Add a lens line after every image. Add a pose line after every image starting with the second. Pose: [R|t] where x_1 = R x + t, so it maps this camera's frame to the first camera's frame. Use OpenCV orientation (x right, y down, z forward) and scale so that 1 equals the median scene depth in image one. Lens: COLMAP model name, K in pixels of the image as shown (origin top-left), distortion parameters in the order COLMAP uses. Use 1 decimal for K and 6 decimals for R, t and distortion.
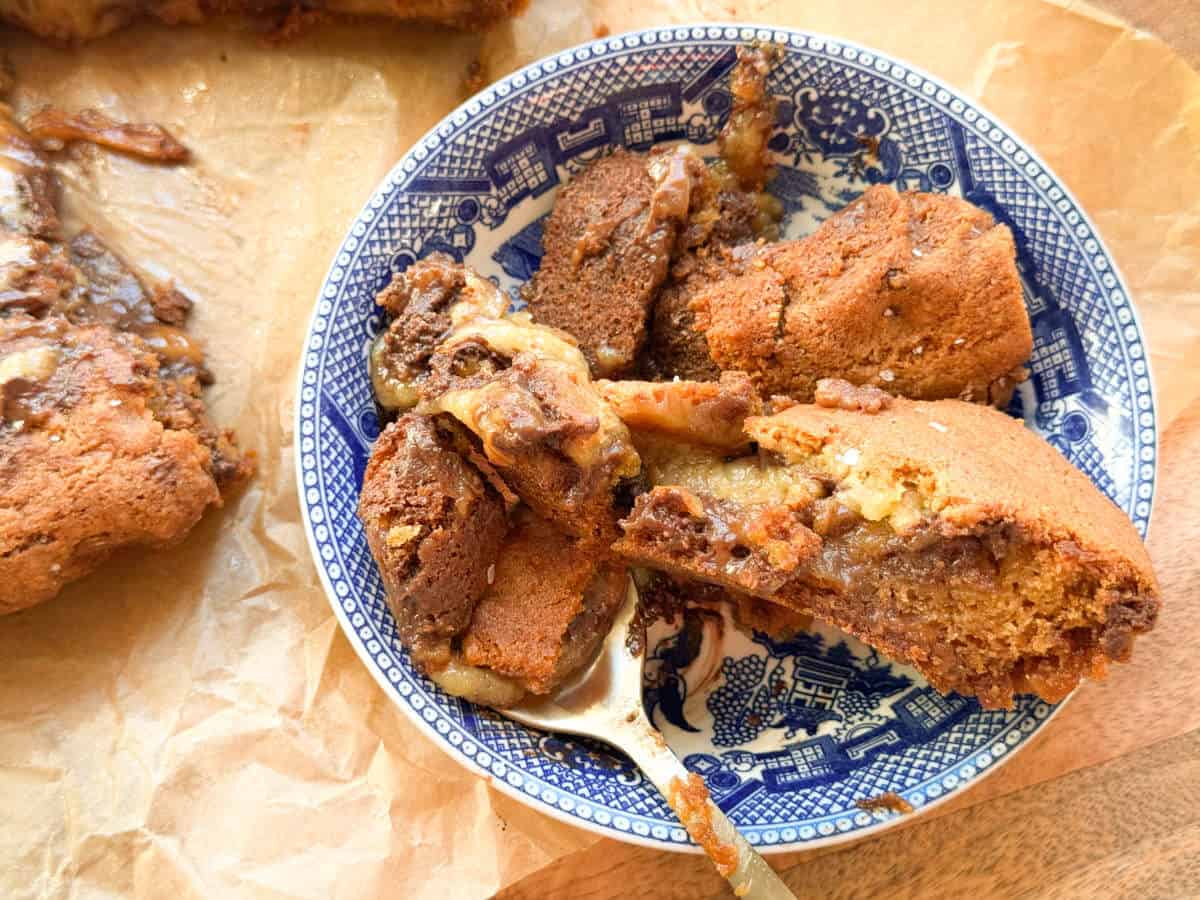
lens RADIAL K [[1766.9, 0, 594.6], [0, 1766.9, 447.1], [0, 0, 1]] dist [0.123989, 0.000000]
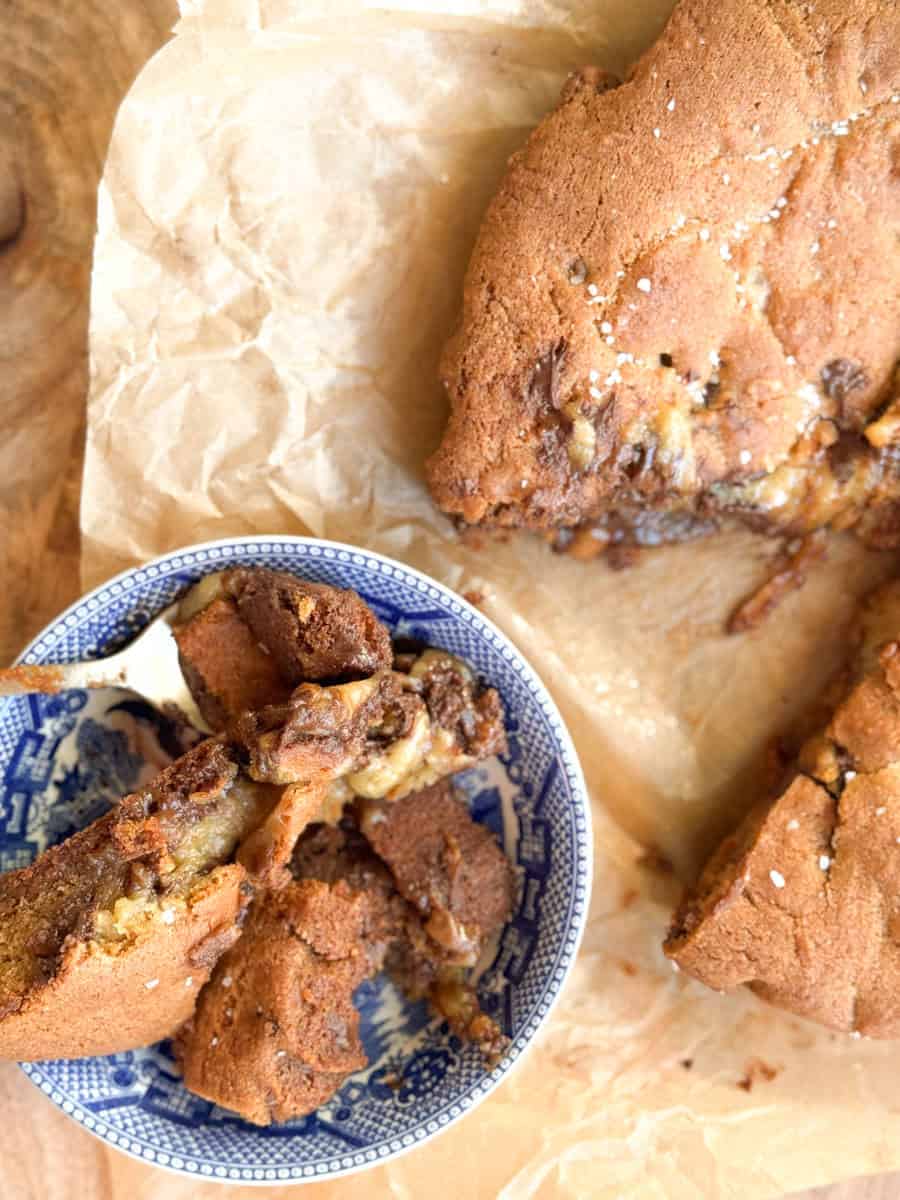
lens RADIAL K [[1843.3, 0, 459.1], [0, 1843.3, 639.4], [0, 0, 1]] dist [0.135839, 0.000000]
pose [[-0.550153, 0.834392, 0.033500, -0.185237], [-0.804096, -0.540148, 0.248333, -0.377811], [0.225302, 0.109684, 0.968095, -0.318947]]
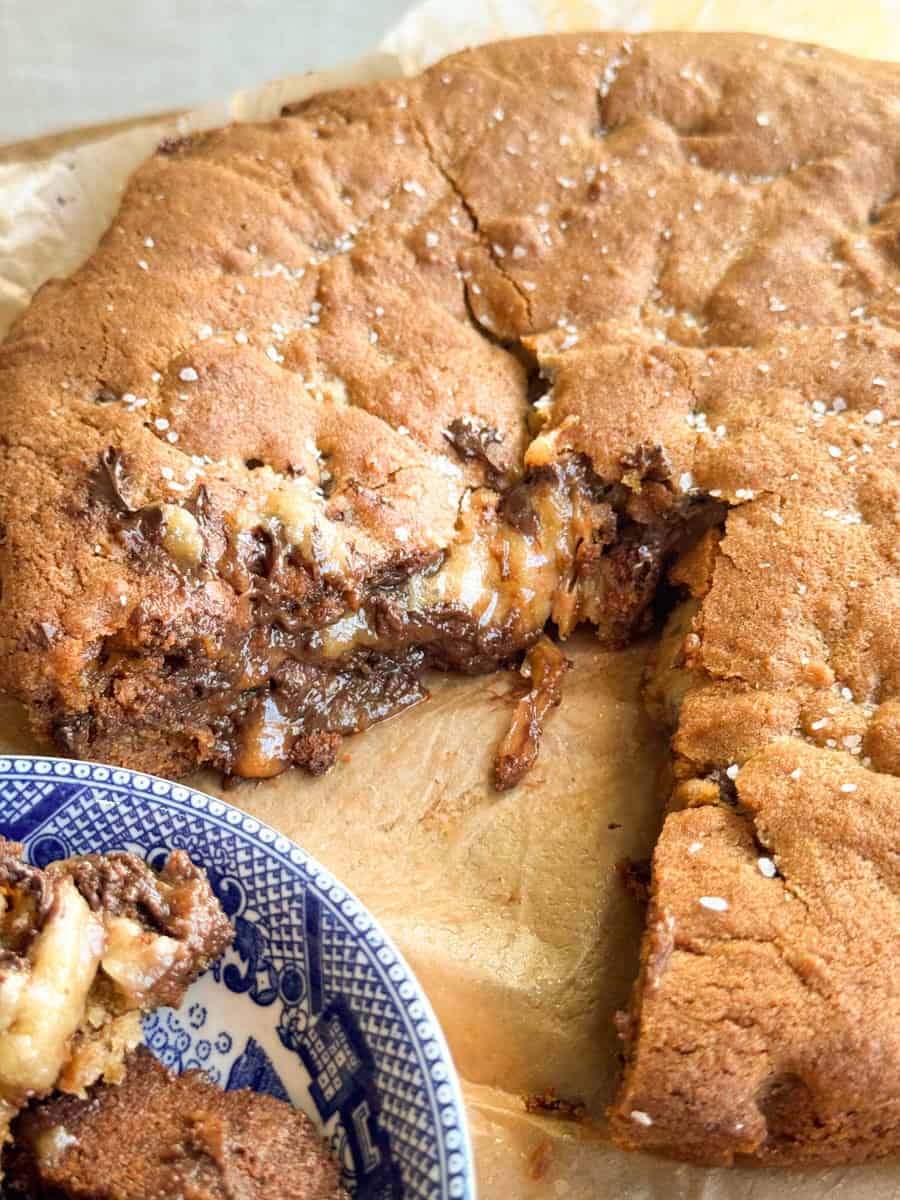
lens RADIAL K [[1766.9, 0, 450.7], [0, 1766.9, 603.5], [0, 0, 1]] dist [0.123989, 0.000000]
pose [[-0.155581, 0.725466, -0.670443, 0.325510], [-0.954734, 0.063761, 0.290547, -0.449124], [0.253530, 0.685298, 0.682707, 0.391012]]
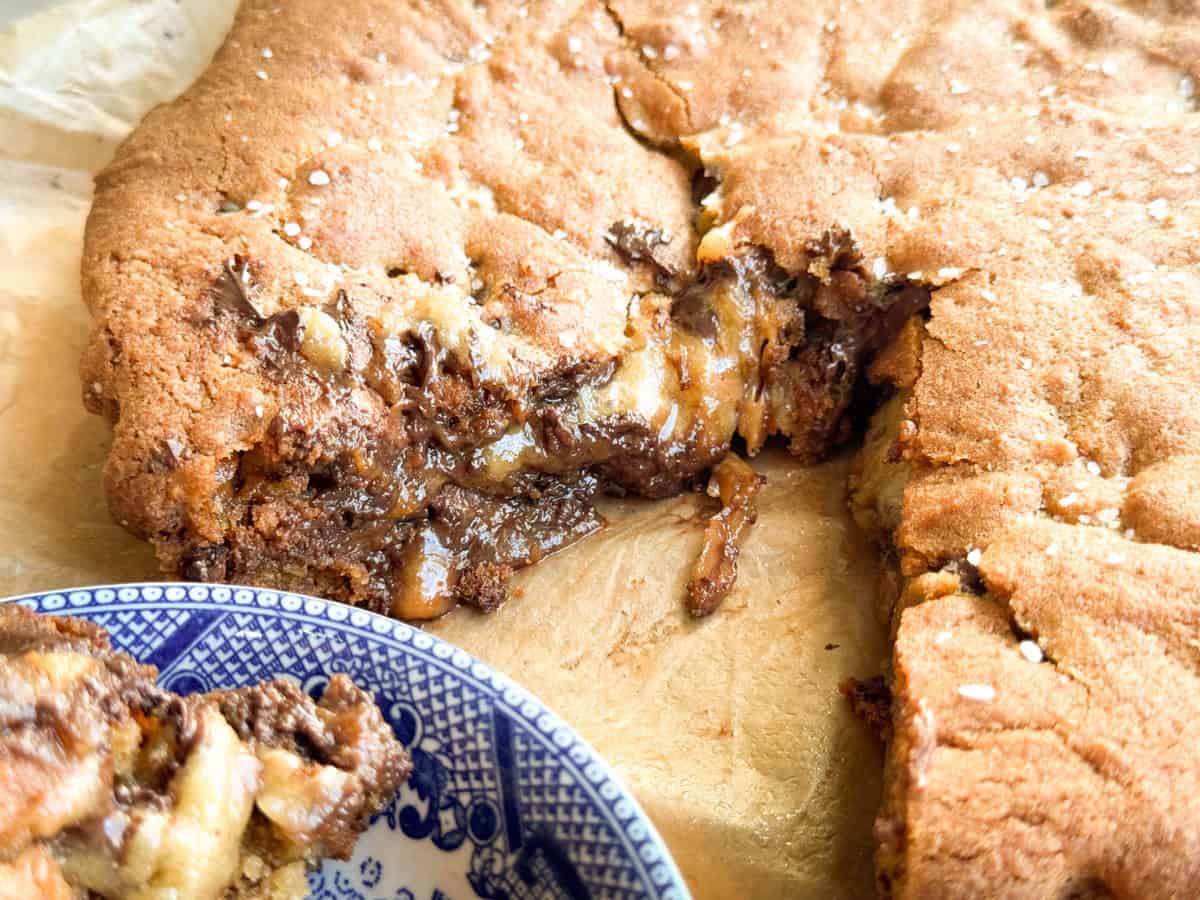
lens RADIAL K [[1766.9, 0, 595.4], [0, 1766.9, 451.1], [0, 0, 1]] dist [0.123989, 0.000000]
pose [[-0.103690, 0.677249, -0.728410, 0.316317], [-0.954224, 0.138835, 0.264919, -0.376445], [0.280545, 0.722536, 0.631852, 0.521148]]
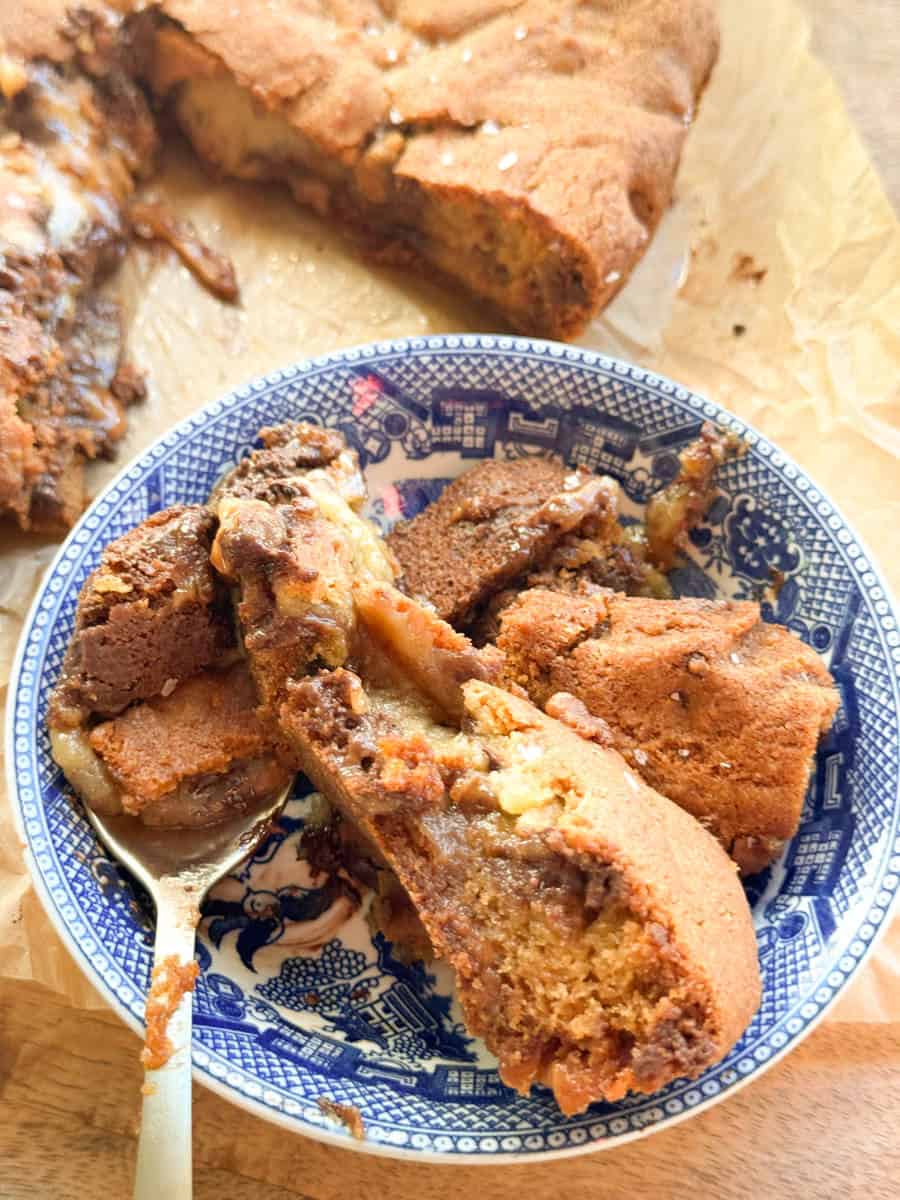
lens RADIAL K [[1766.9, 0, 455.4], [0, 1766.9, 592.6], [0, 0, 1]] dist [0.123989, 0.000000]
pose [[0.812895, 0.510538, -0.280271, 0.296391], [-0.570682, 0.794318, -0.208281, 0.136424], [0.116289, 0.329256, 0.937052, 0.097850]]
